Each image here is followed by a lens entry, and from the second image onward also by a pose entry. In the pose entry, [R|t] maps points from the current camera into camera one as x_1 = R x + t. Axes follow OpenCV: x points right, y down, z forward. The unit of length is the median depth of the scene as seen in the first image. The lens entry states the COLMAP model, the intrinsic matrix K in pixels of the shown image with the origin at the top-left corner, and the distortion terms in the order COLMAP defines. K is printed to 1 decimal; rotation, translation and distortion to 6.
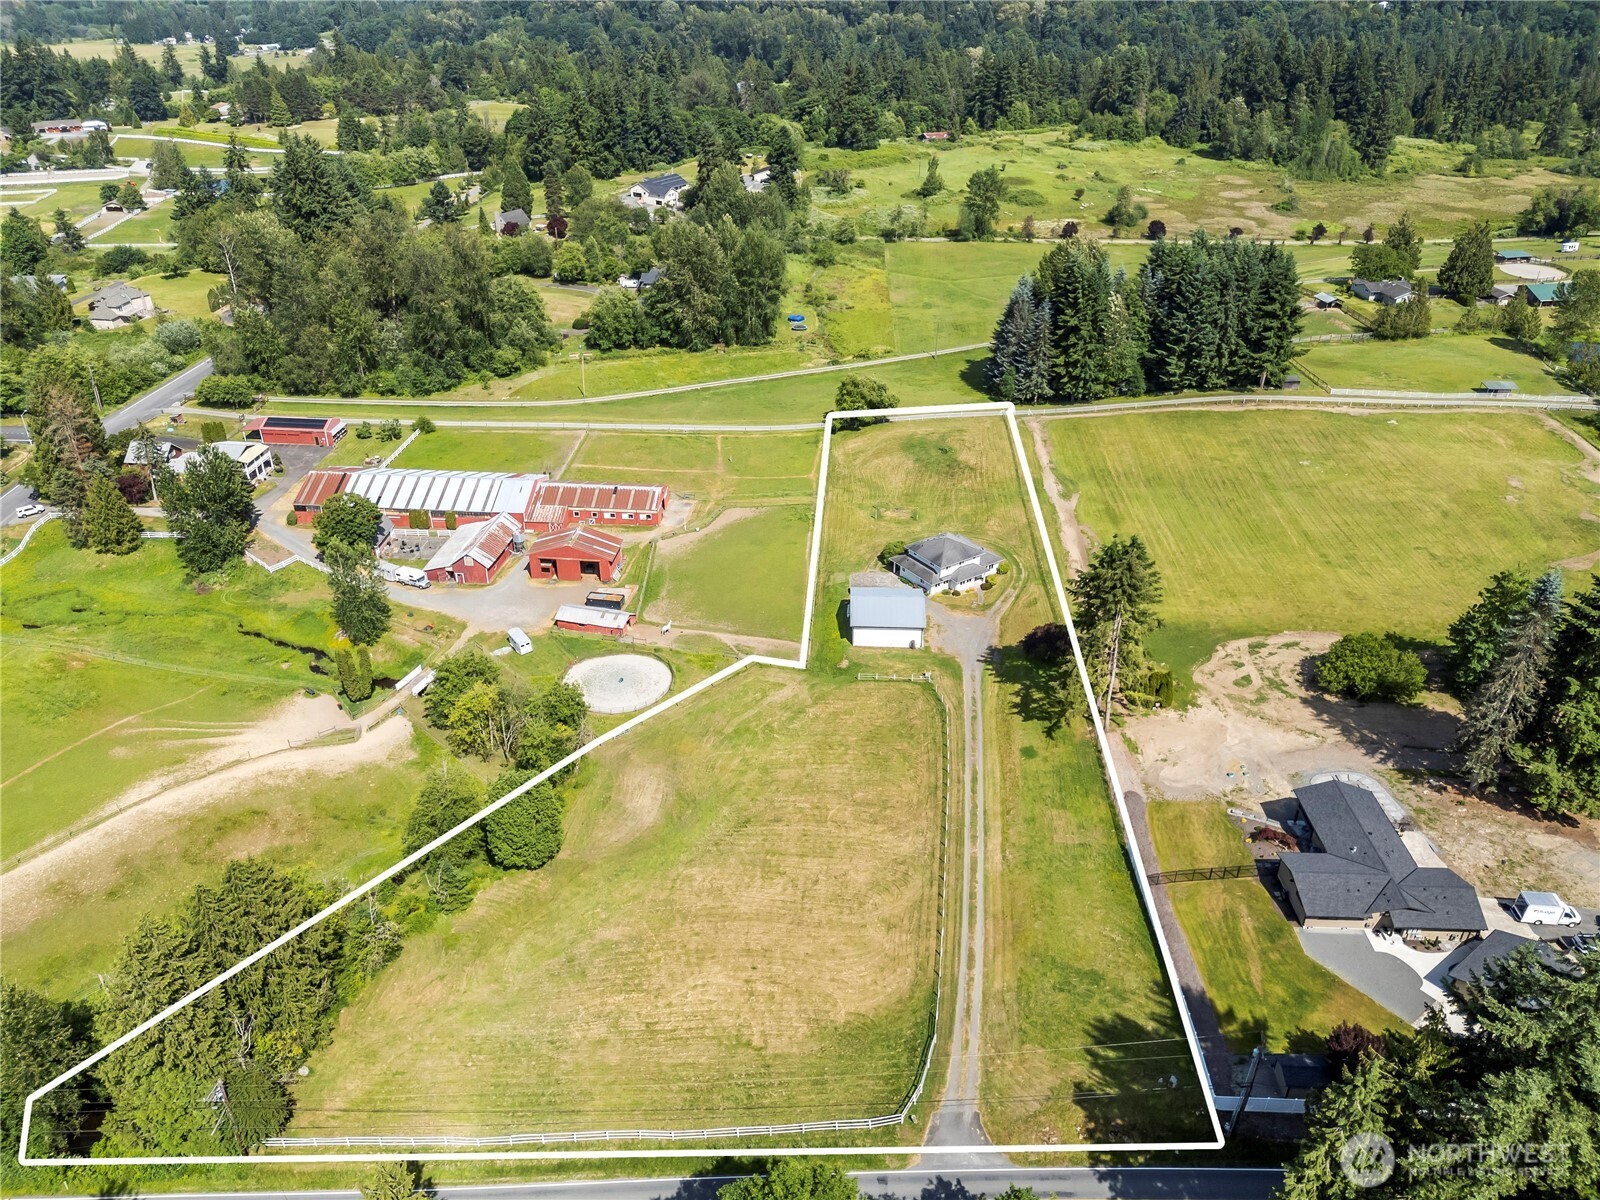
lens RADIAL K [[1166.2, 0, 806.6], [0, 1166.2, 606.8], [0, 0, 1]] dist [0.076242, -0.098161]
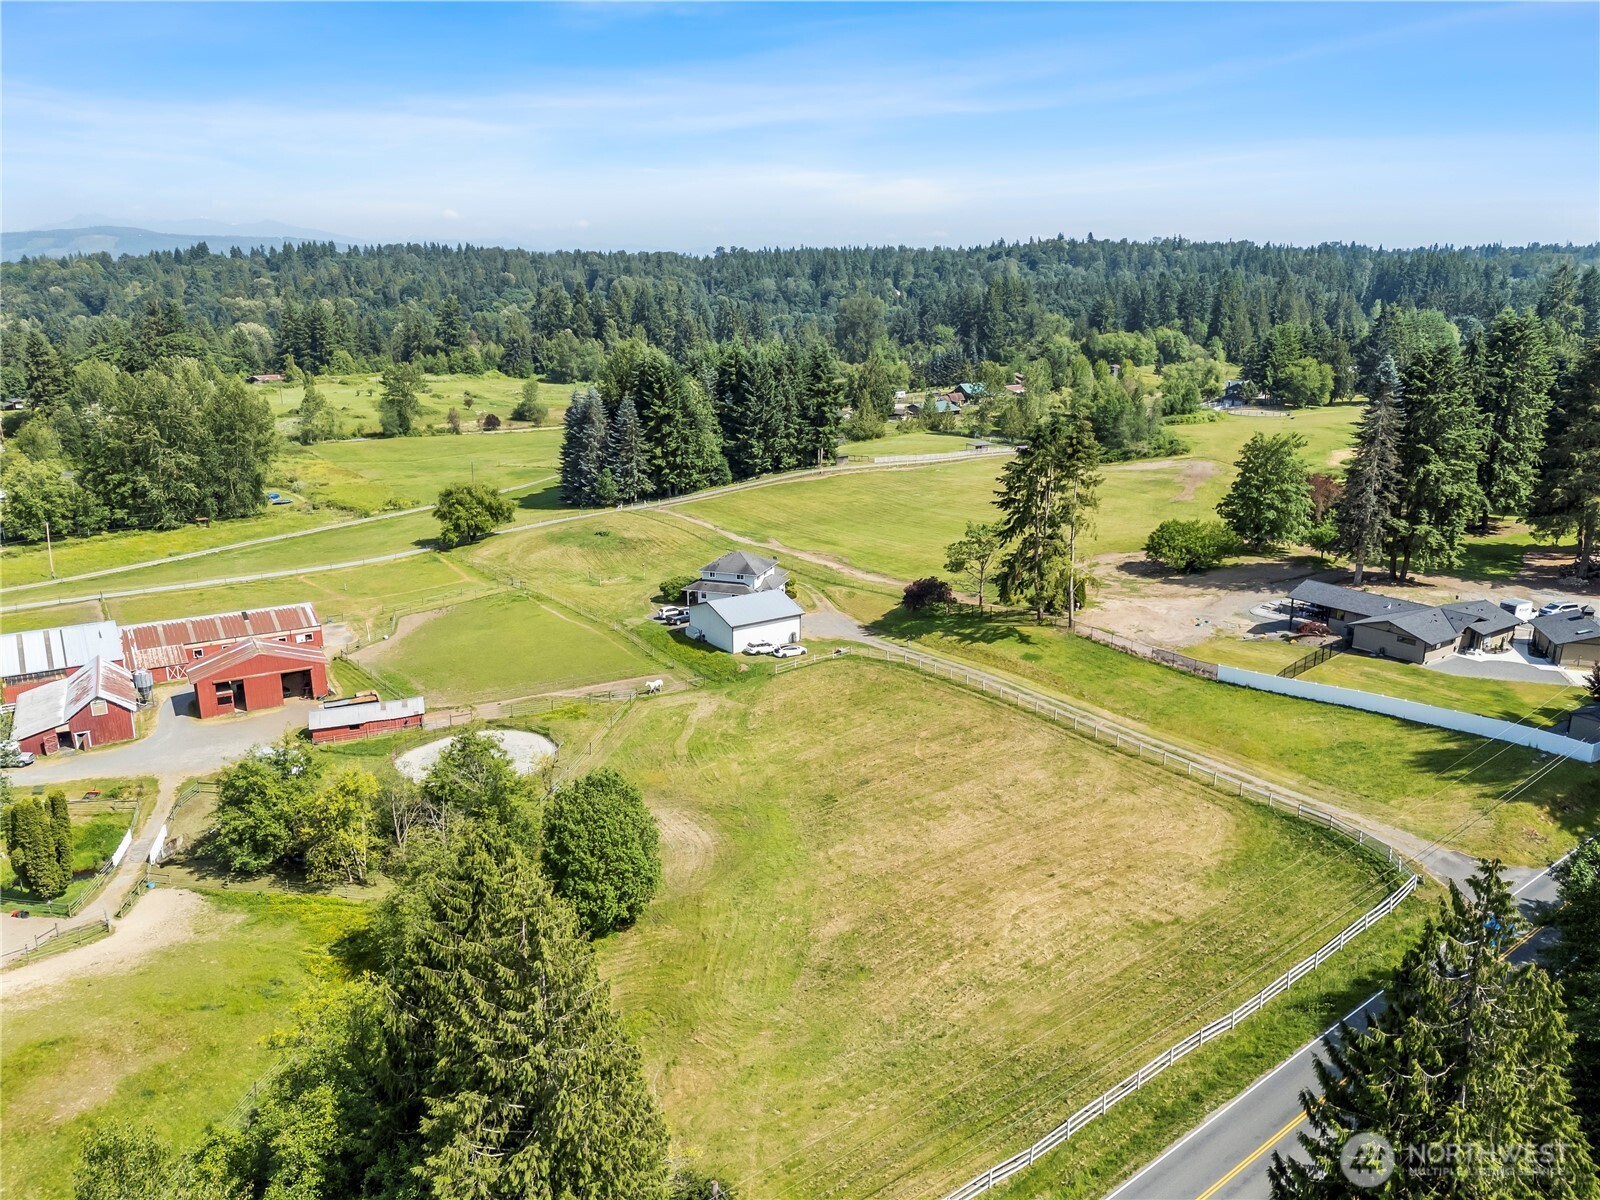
lens RADIAL K [[1166.2, 0, 806.6], [0, 1166.2, 606.8], [0, 0, 1]] dist [0.076242, -0.098161]
pose [[0.797098, -0.159840, 0.582311, -0.270629], [0.303871, 0.939509, -0.158065, 0.101556], [-0.521822, 0.302941, 0.797452, 0.201313]]
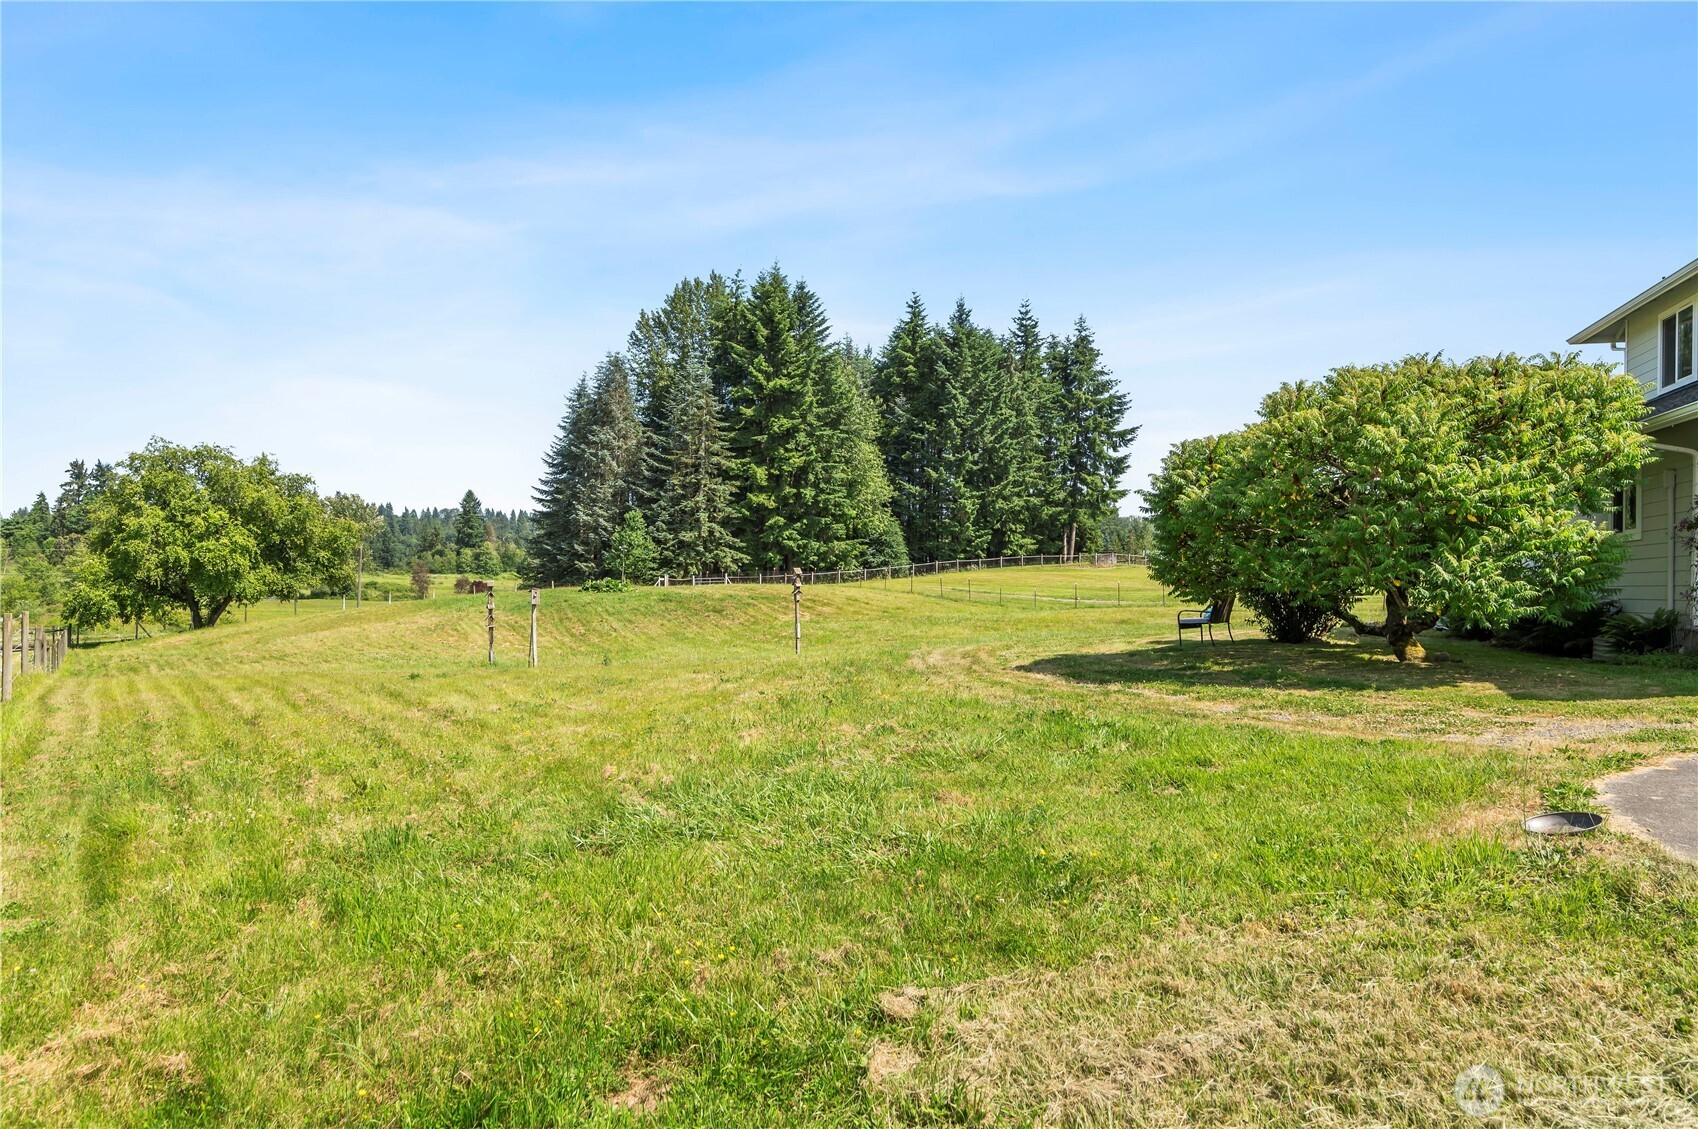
lens RADIAL K [[1061.3, 0, 847.9], [0, 1061.3, 541.9], [0, 0, 1]] dist [-0.002448, -0.002379]
pose [[0.783571, 0.031905, 0.620483, 0.011429], [0.301724, 0.853470, -0.424913, -0.023256], [-0.543120, 0.520164, 0.659128, 0.751590]]
